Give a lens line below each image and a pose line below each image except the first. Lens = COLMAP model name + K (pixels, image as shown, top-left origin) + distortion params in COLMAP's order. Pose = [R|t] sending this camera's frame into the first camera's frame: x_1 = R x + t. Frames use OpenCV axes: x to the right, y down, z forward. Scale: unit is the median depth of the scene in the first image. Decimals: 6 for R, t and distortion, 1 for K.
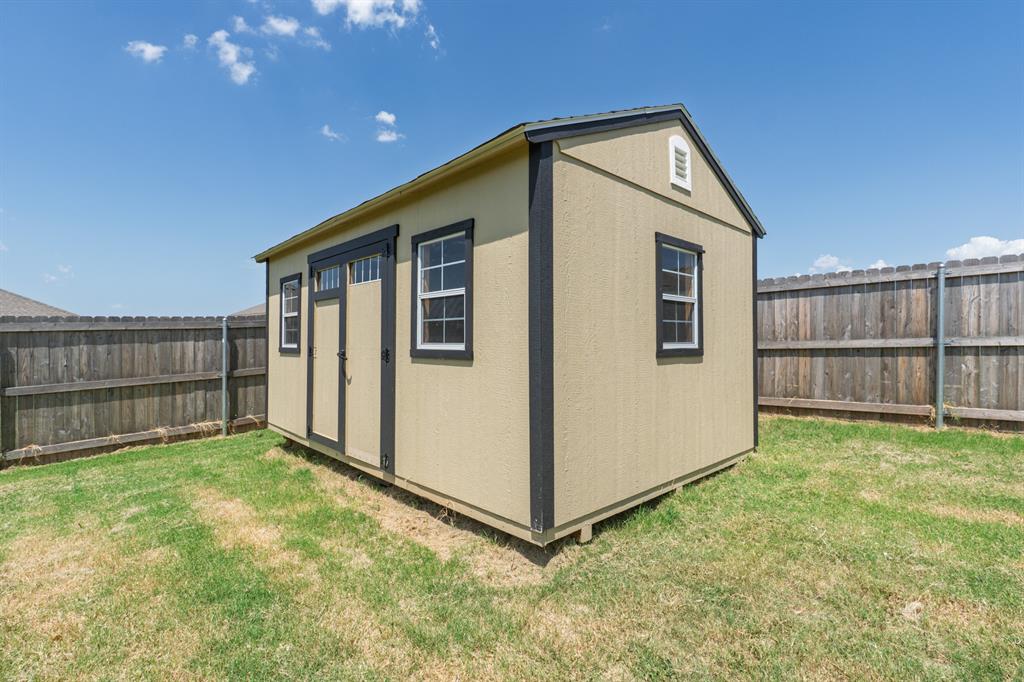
lens RADIAL K [[474.3, 0, 517.0], [0, 474.3, 333.5], [0, 0, 1]] dist [-0.015688, 0.001975]
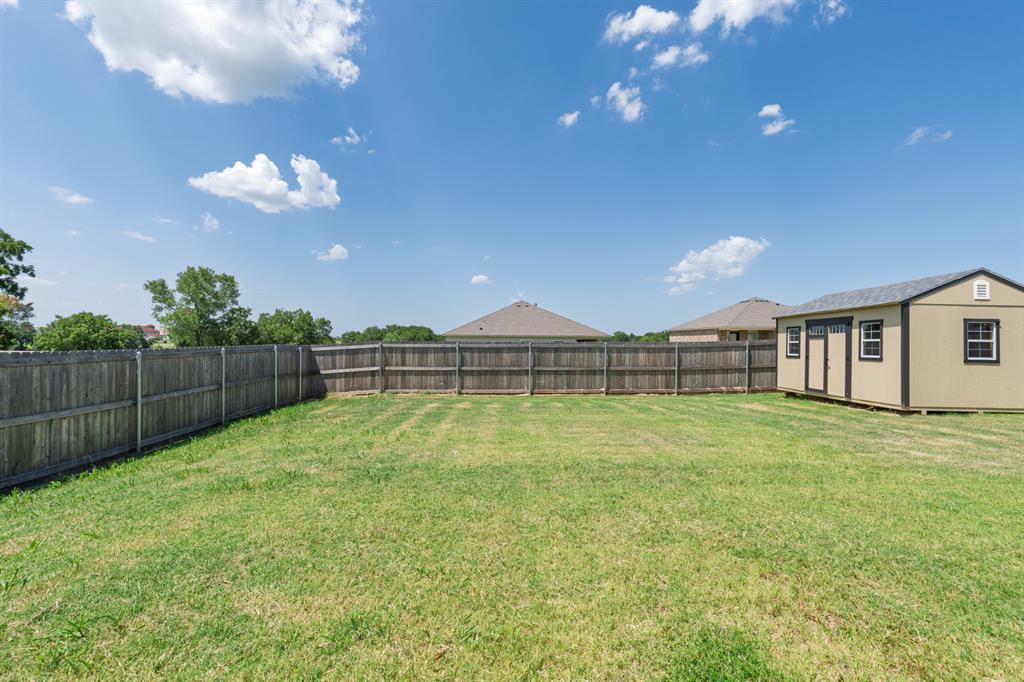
lens RADIAL K [[474.3, 0, 512.8], [0, 474.3, 333.1], [0, 0, 1]] dist [-0.015688, 0.001975]
pose [[0.716681, -0.003828, -0.697391, 0.256482], [-0.009400, 0.999841, -0.015148, -0.047702], [0.697338, 0.017412, 0.716531, -2.352587]]
